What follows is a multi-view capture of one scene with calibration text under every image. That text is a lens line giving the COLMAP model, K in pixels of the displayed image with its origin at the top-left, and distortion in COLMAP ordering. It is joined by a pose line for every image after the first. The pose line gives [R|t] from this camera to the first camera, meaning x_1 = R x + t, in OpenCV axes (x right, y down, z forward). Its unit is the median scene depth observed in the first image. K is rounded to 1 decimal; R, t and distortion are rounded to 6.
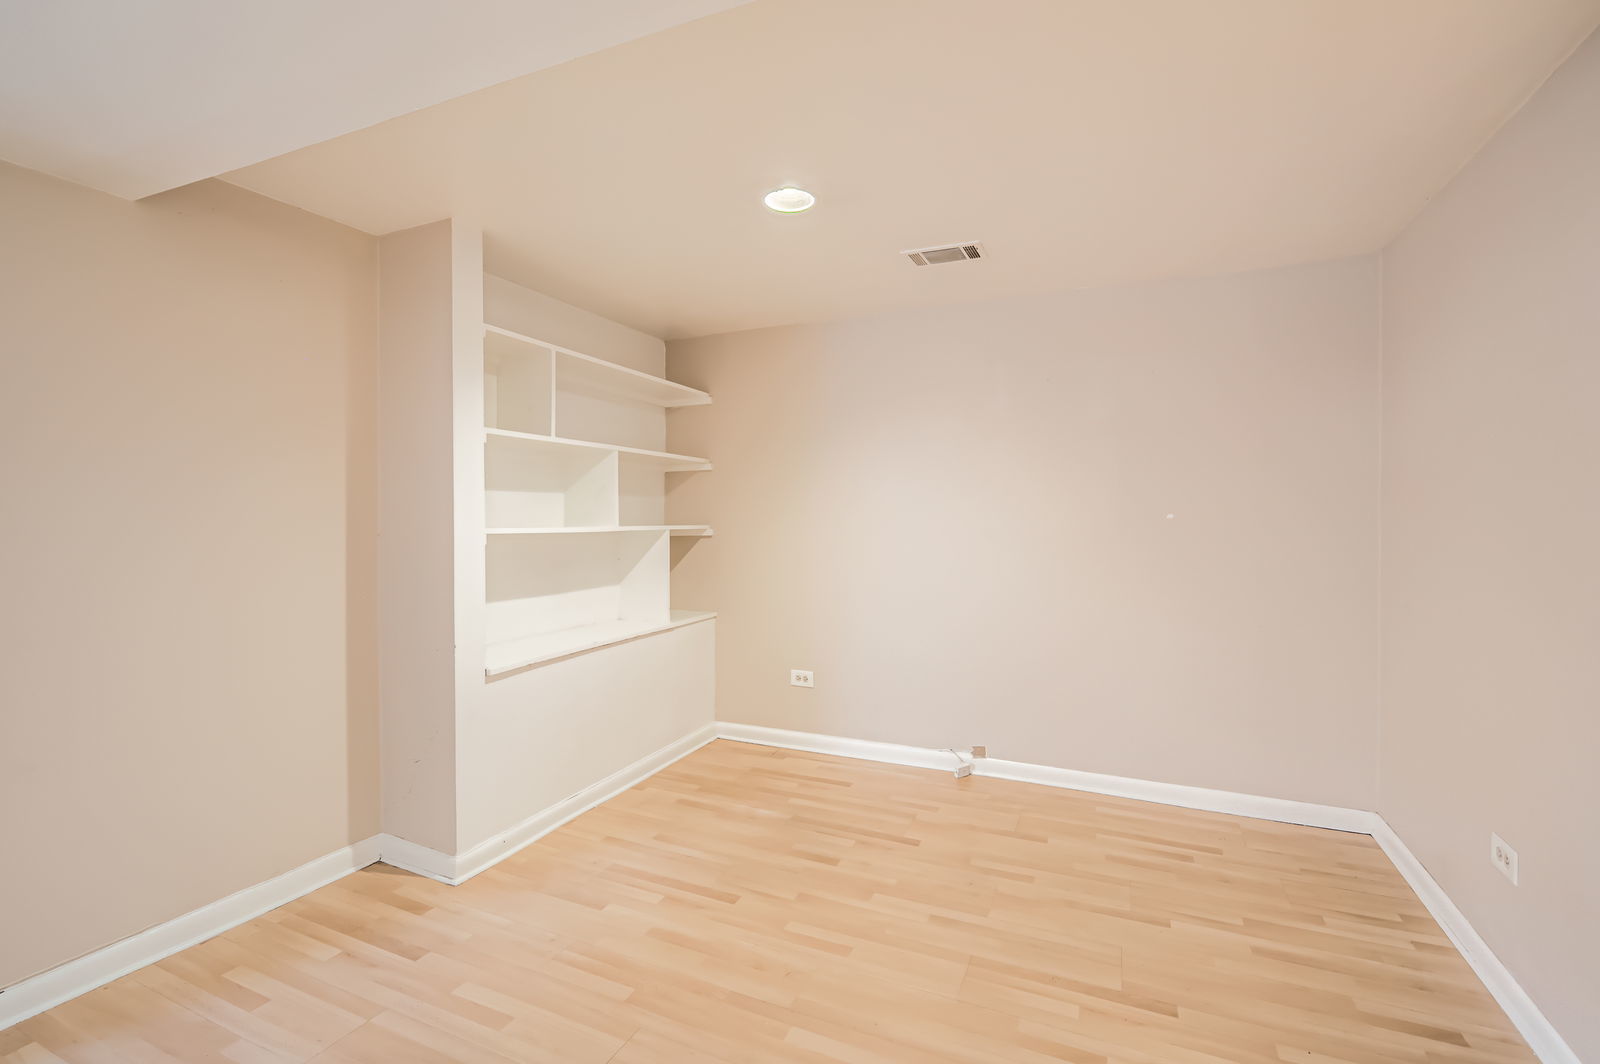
lens RADIAL K [[706.7, 0, 805.1], [0, 706.7, 516.9], [0, 0, 1]] dist [-0.004364, -0.000829]
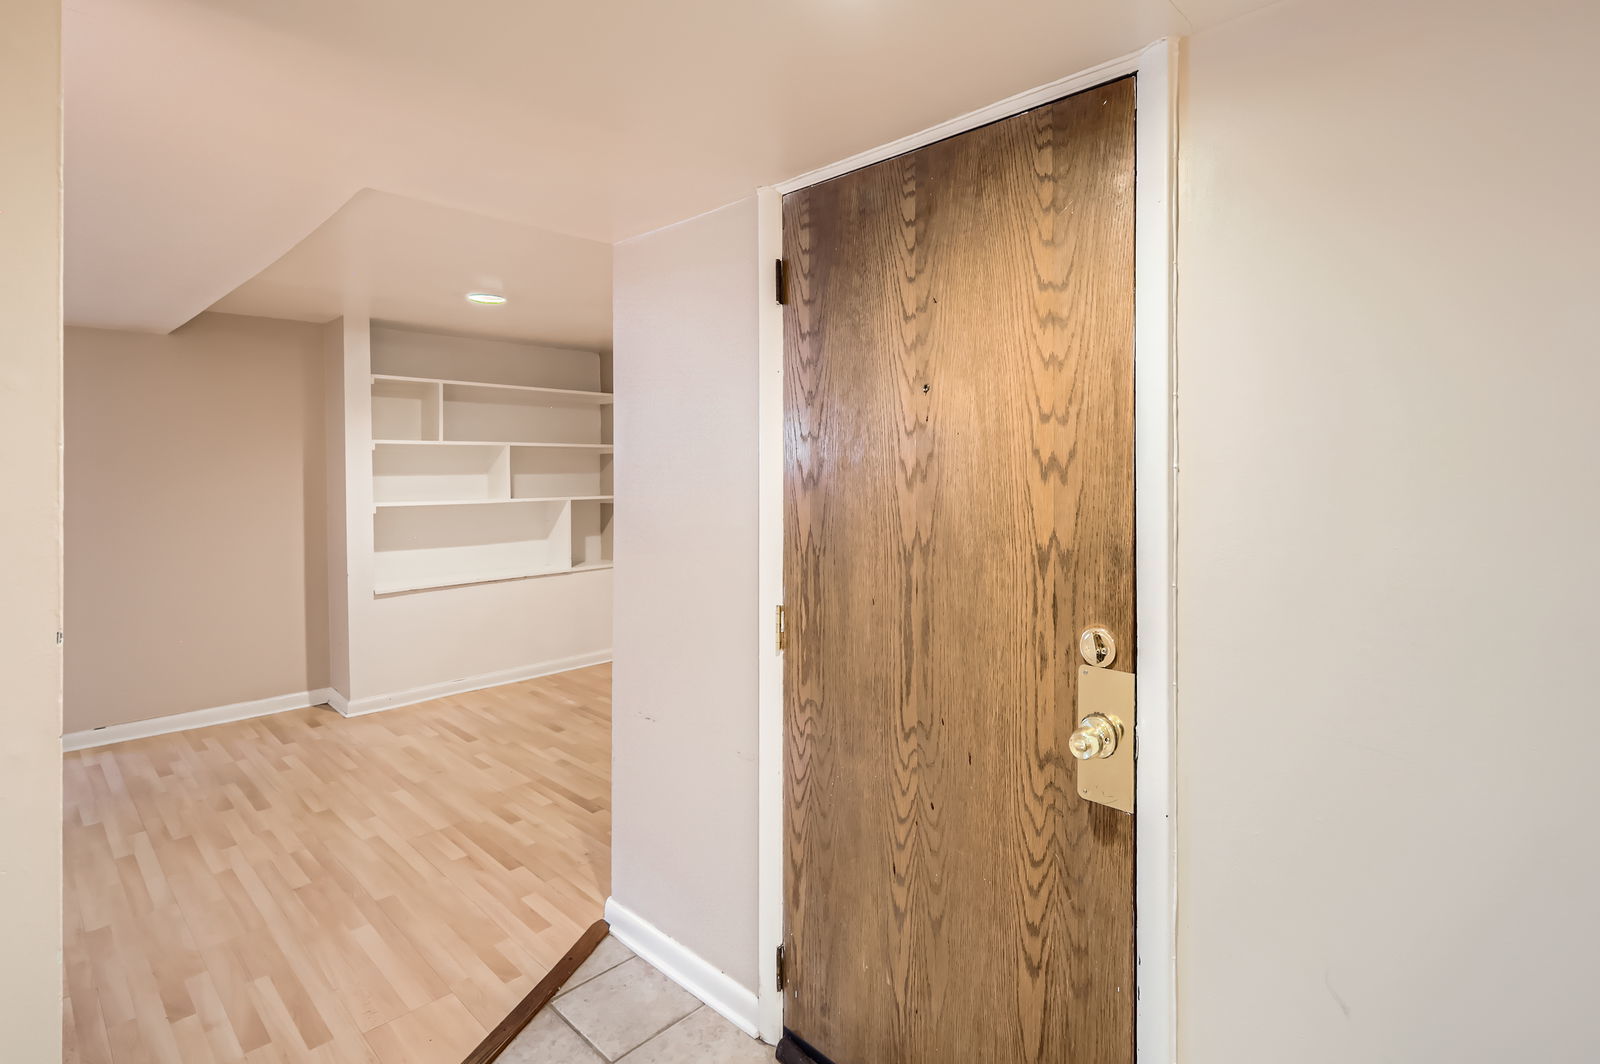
lens RADIAL K [[777.1, 0, 859.6], [0, 777.1, 470.7], [0, 0, 1]] dist [0.017344, -0.000656]
pose [[0.954682, 0.002784, -0.297613, 1.133911], [-0.001809, 0.999992, 0.003552, -0.064097], [0.297621, -0.002853, 0.954680, -0.376907]]
